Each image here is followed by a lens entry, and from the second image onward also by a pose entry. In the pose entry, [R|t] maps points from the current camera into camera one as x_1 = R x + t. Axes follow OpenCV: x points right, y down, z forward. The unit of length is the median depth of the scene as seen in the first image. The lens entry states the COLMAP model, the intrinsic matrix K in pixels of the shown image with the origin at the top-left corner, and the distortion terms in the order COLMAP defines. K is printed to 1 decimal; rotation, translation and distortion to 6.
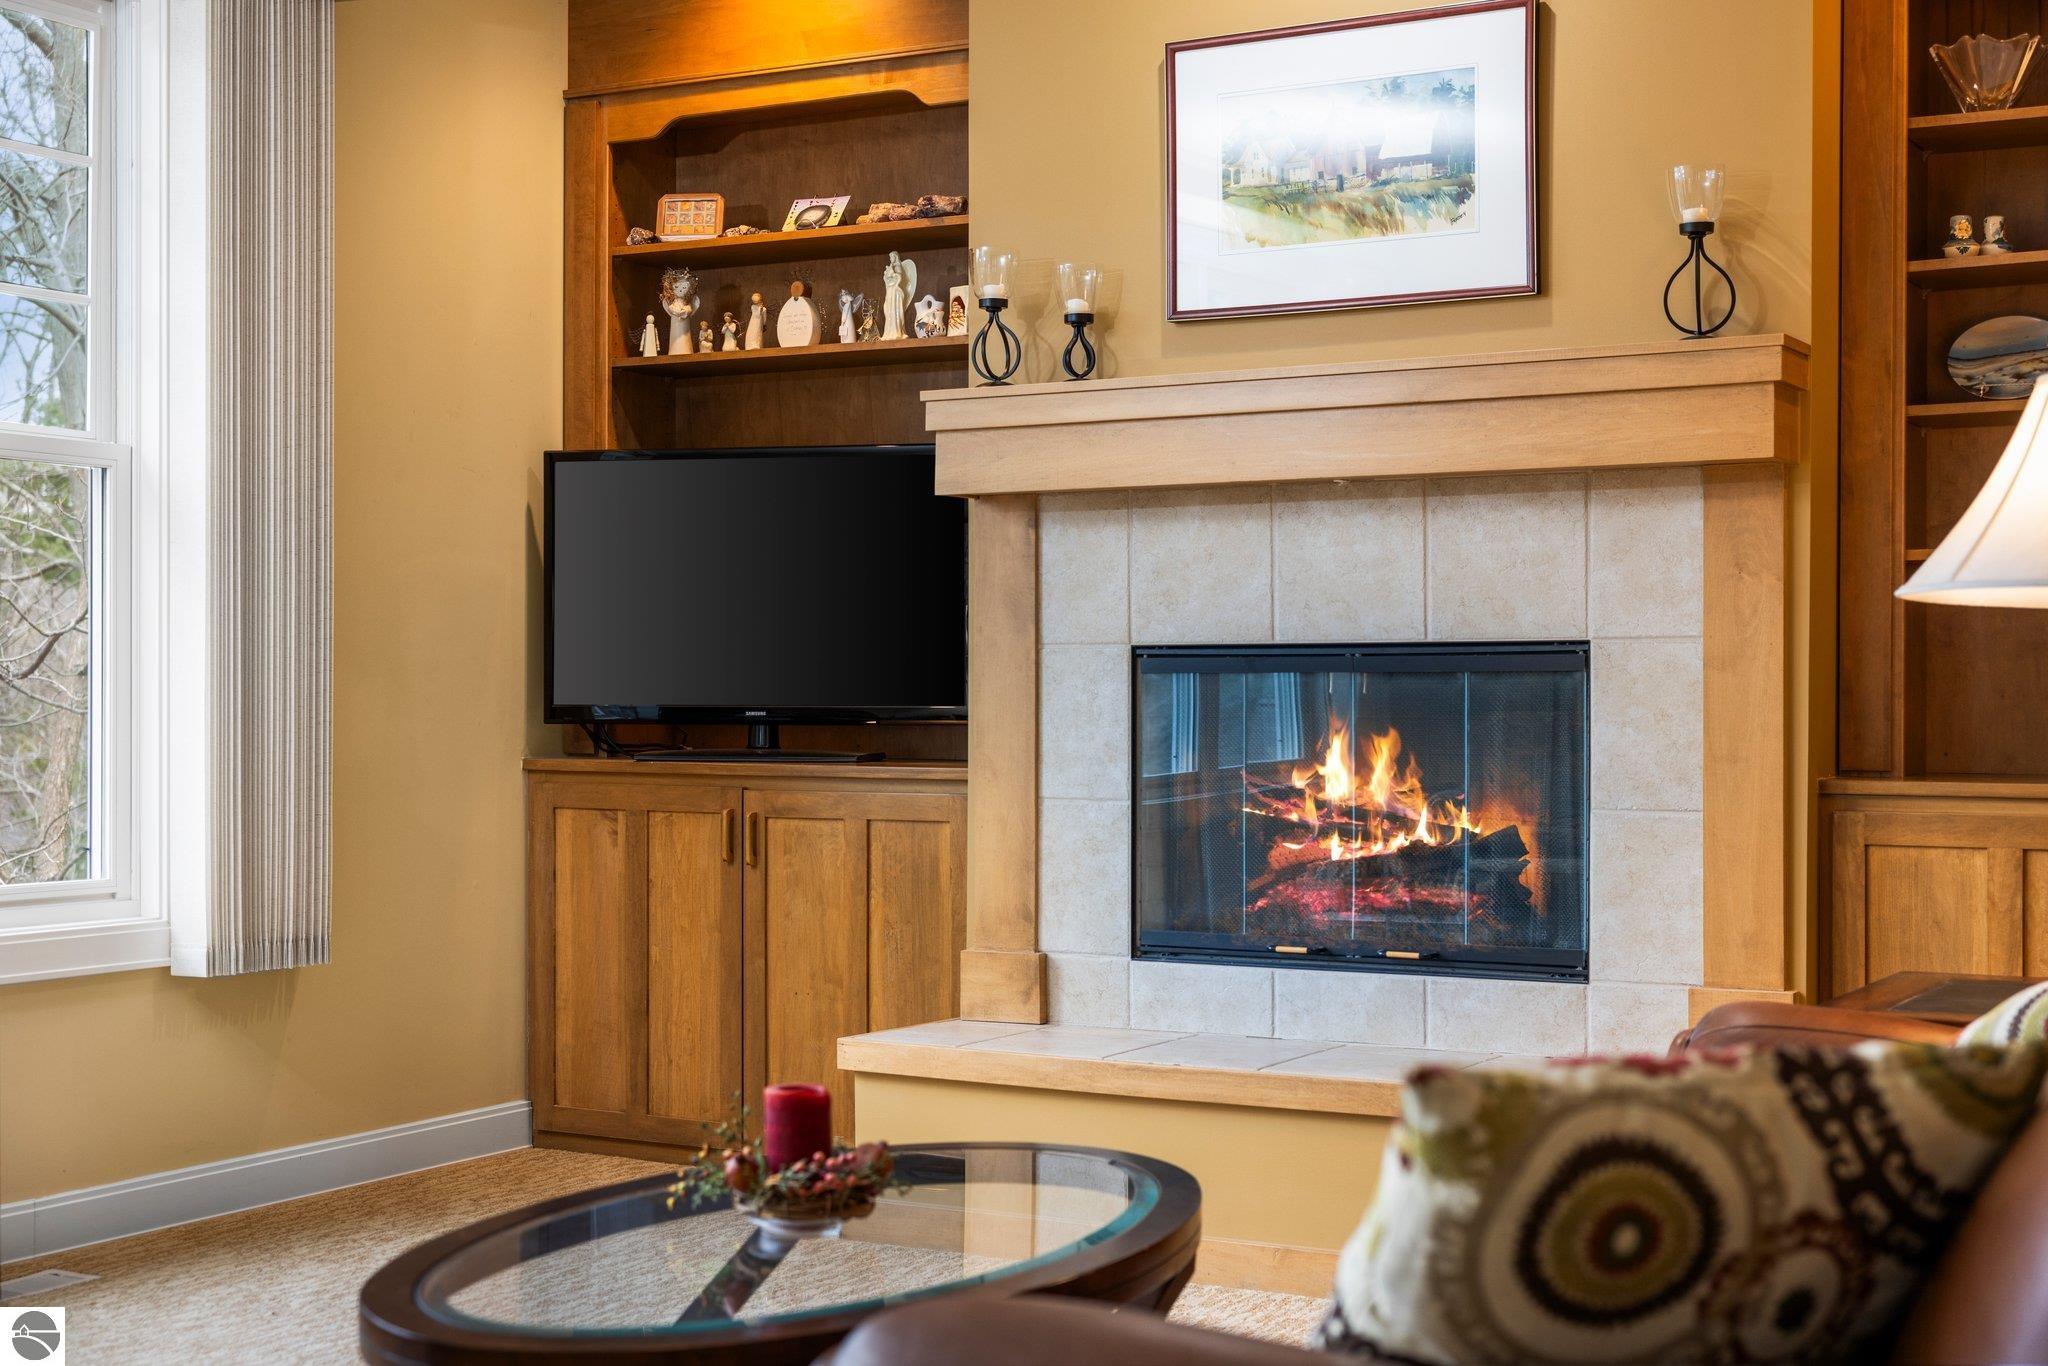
lens RADIAL K [[2726.5, 0, 1026.0], [0, 2726.5, 686.9], [0, 0, 1]] dist [0.008645, 0.000000]
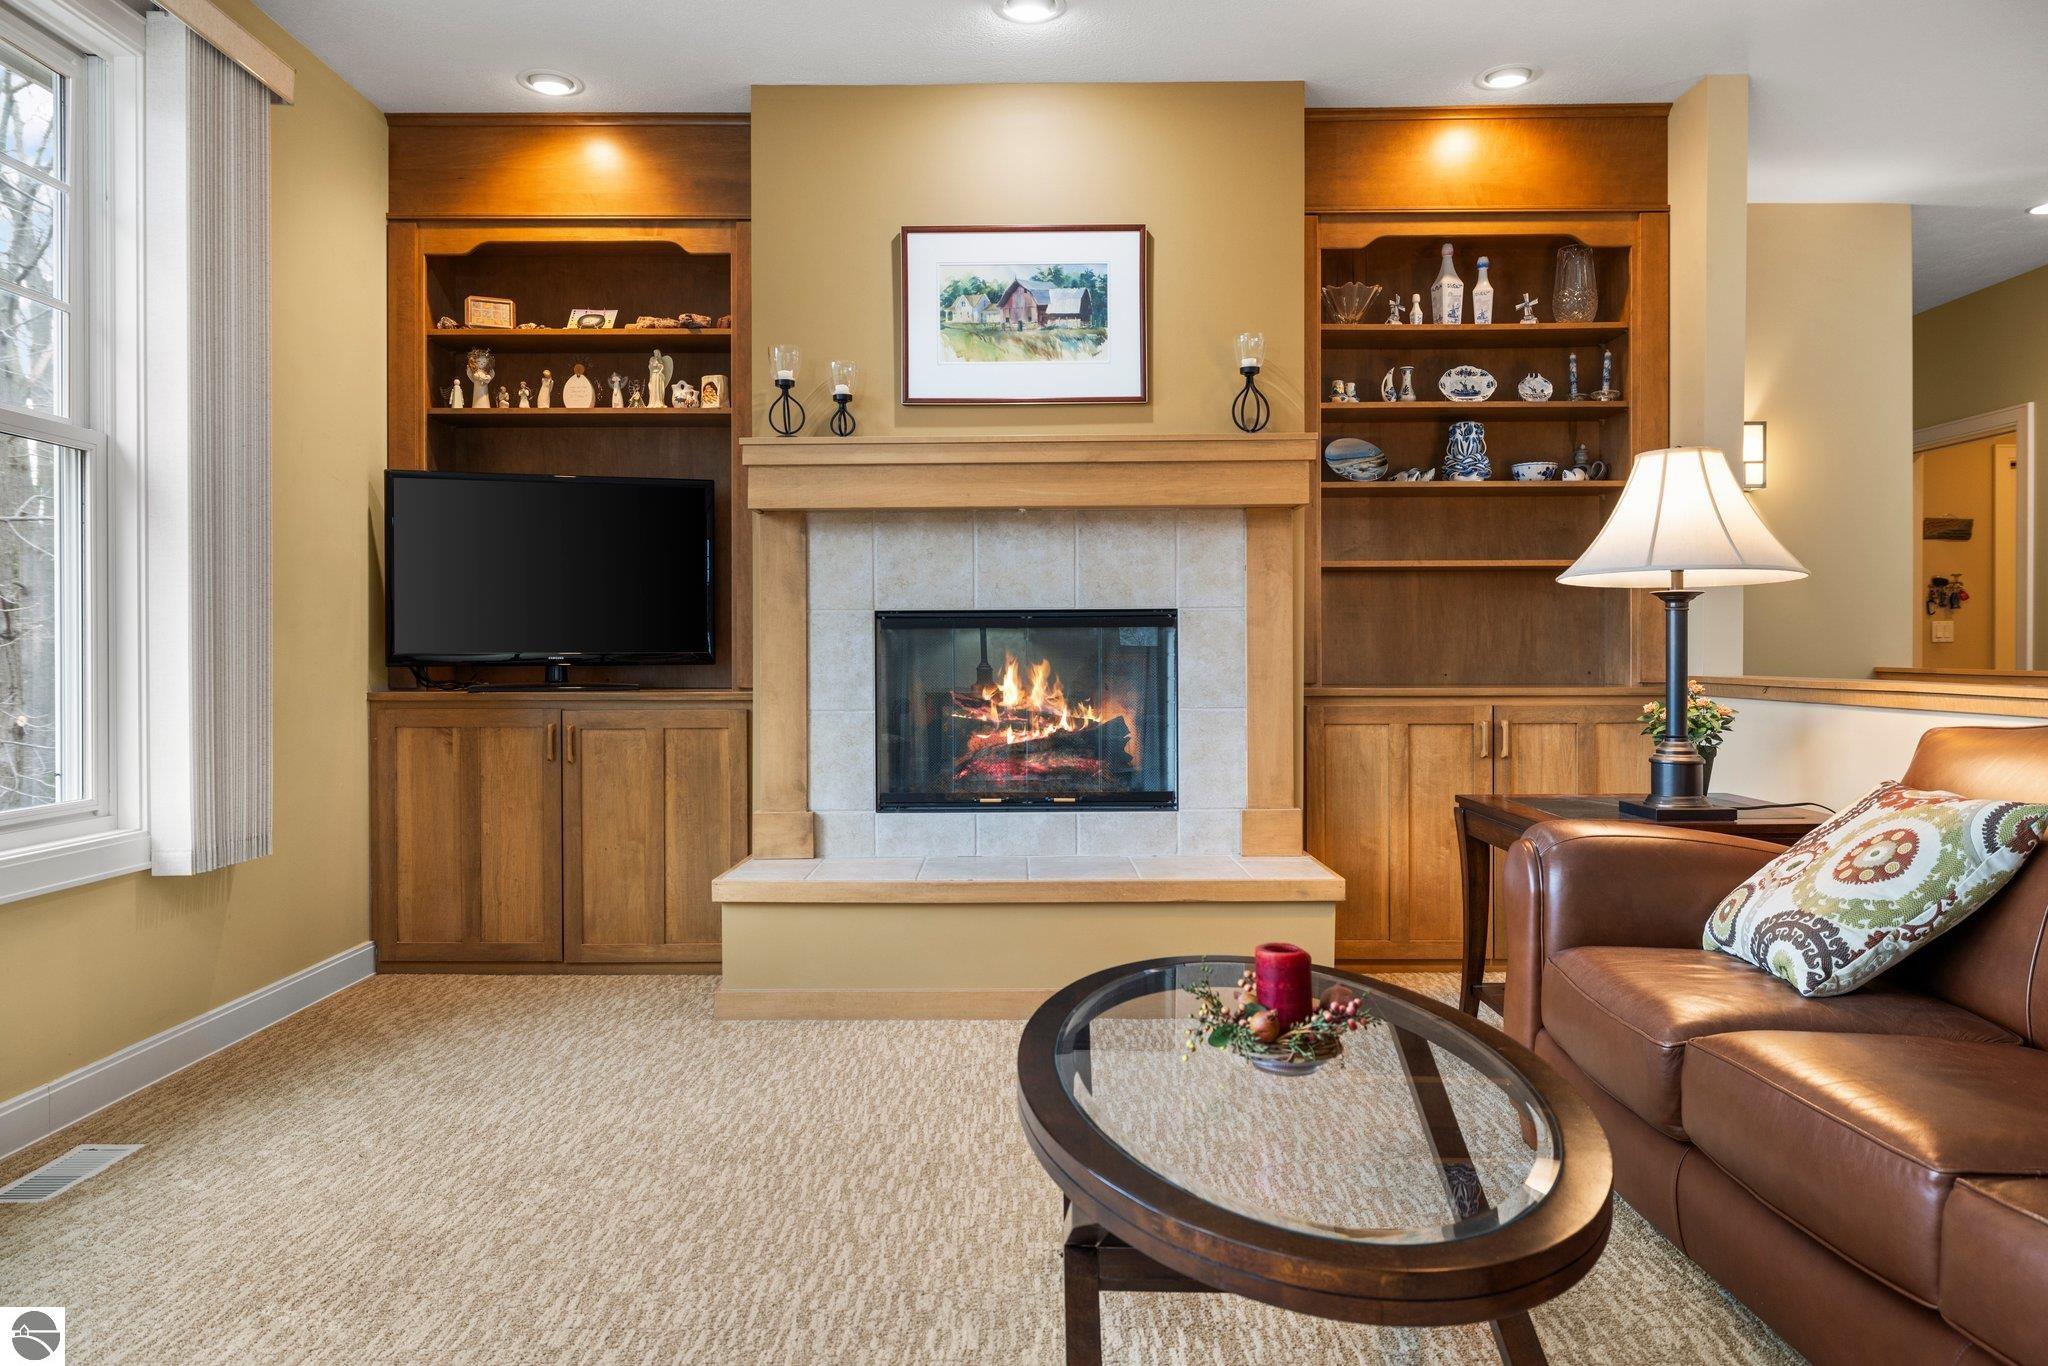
lens RADIAL K [[1327.7, 0, 1020.3], [0, 1327.7, 652.9], [0, 0, 1]] dist [0.001411, -0.001369]
pose [[0.874828, -0.004666, 0.484411, -0.252104], [0.004611, 0.999989, 0.001306, 0.008014], [-0.484412, 0.001091, 0.874839, 0.290966]]
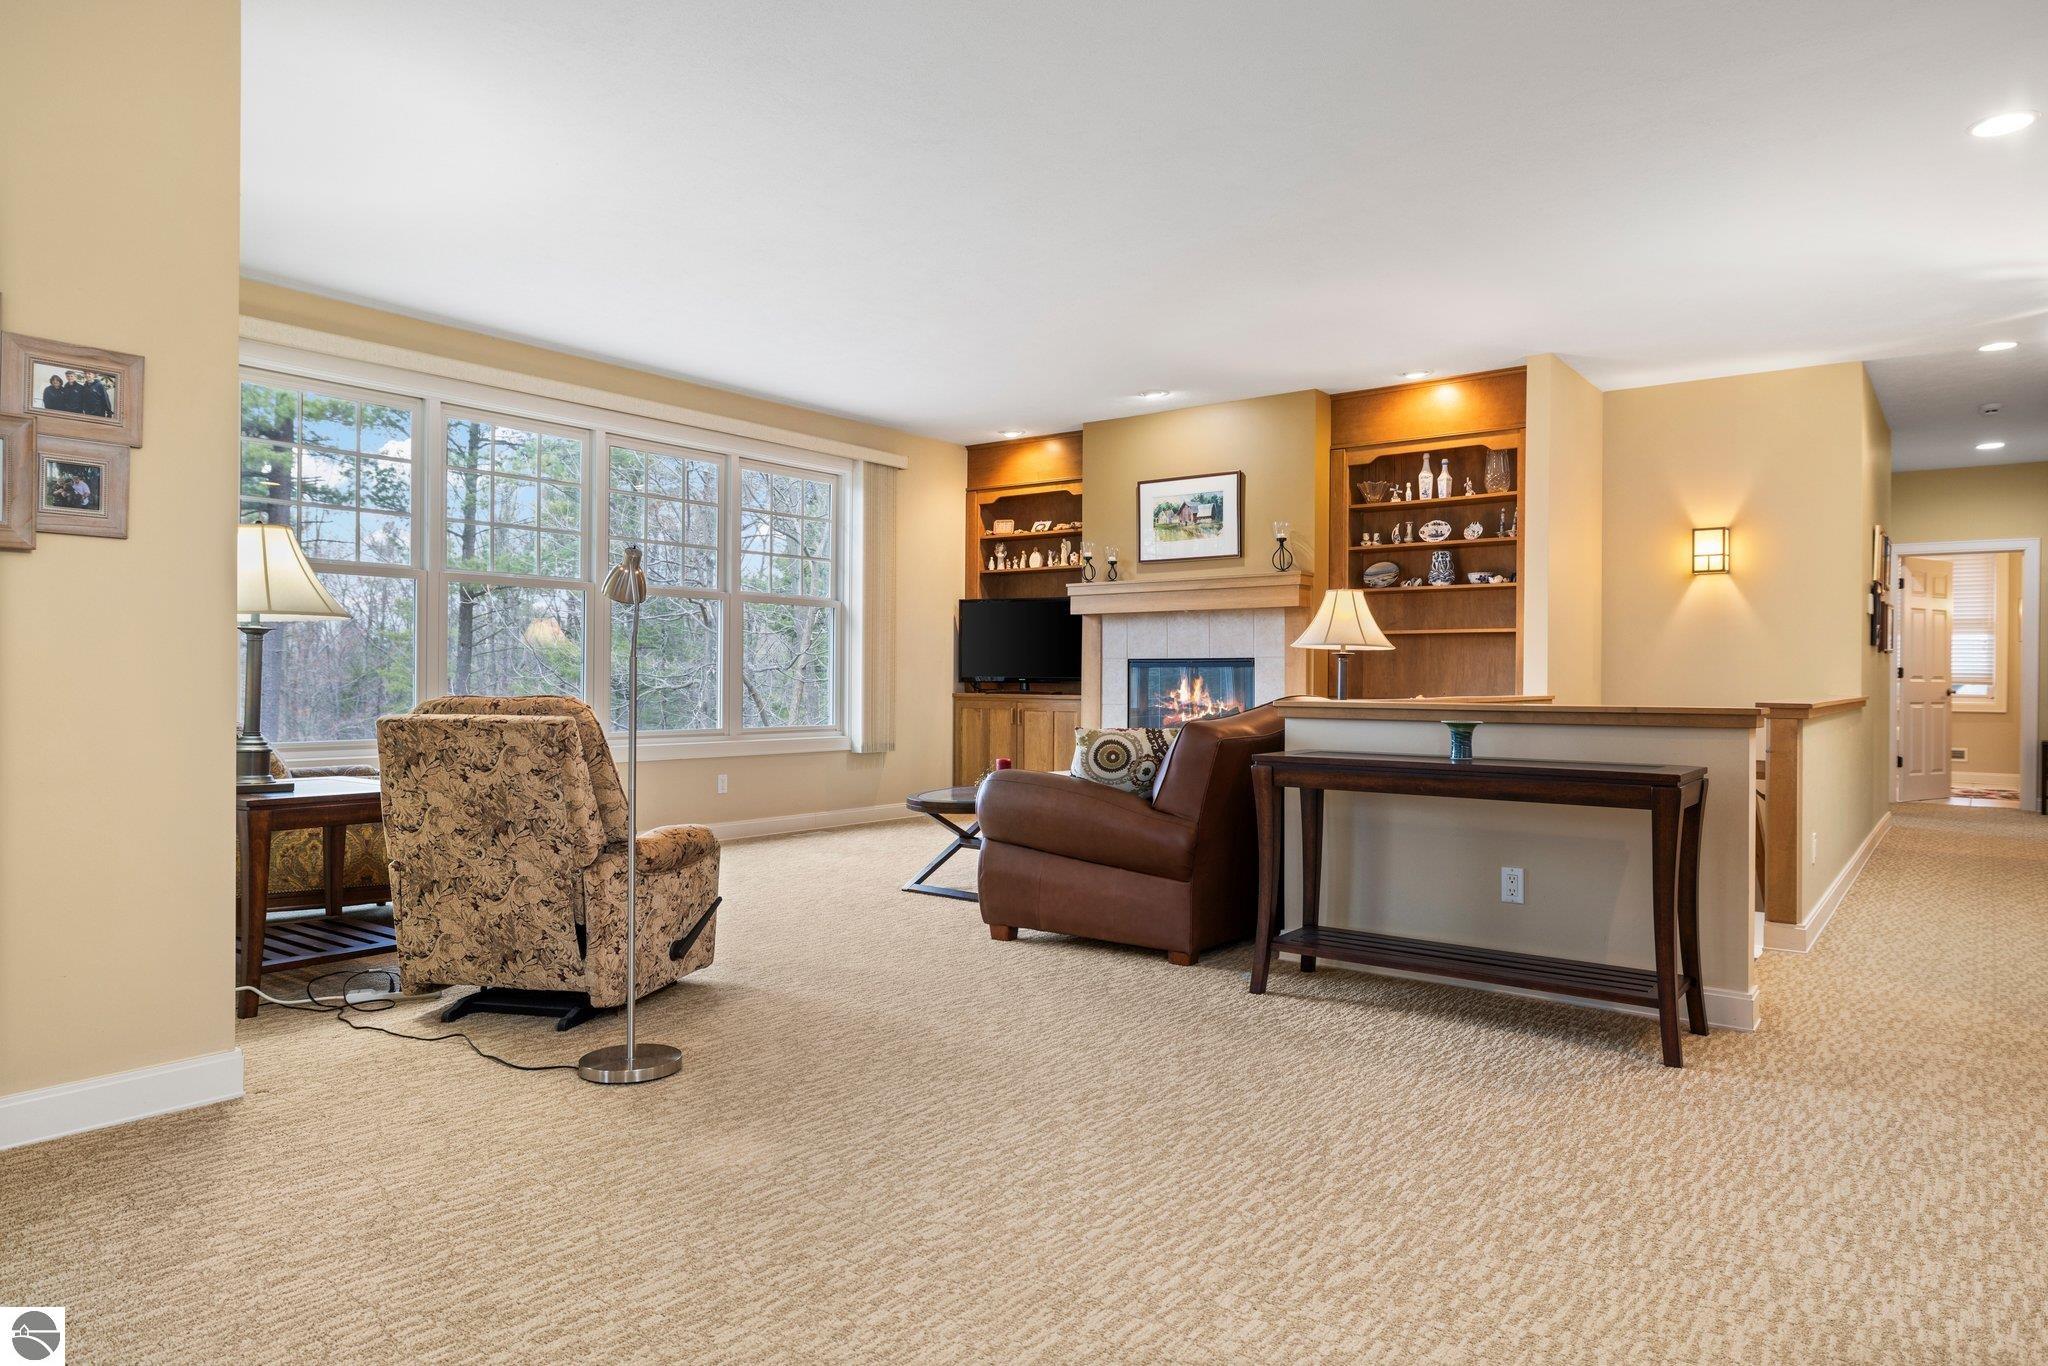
lens RADIAL K [[1237.1, 0, 1021.1], [0, 1237.1, 676.9], [0, 0, 1]] dist [-0.000616, 0.001395]
pose [[0.990111, 0.004400, -0.140214, 0.121013], [-0.004486, 0.999990, -0.000298, 0.007742], [0.140211, 0.000924, 0.990121, -0.528930]]
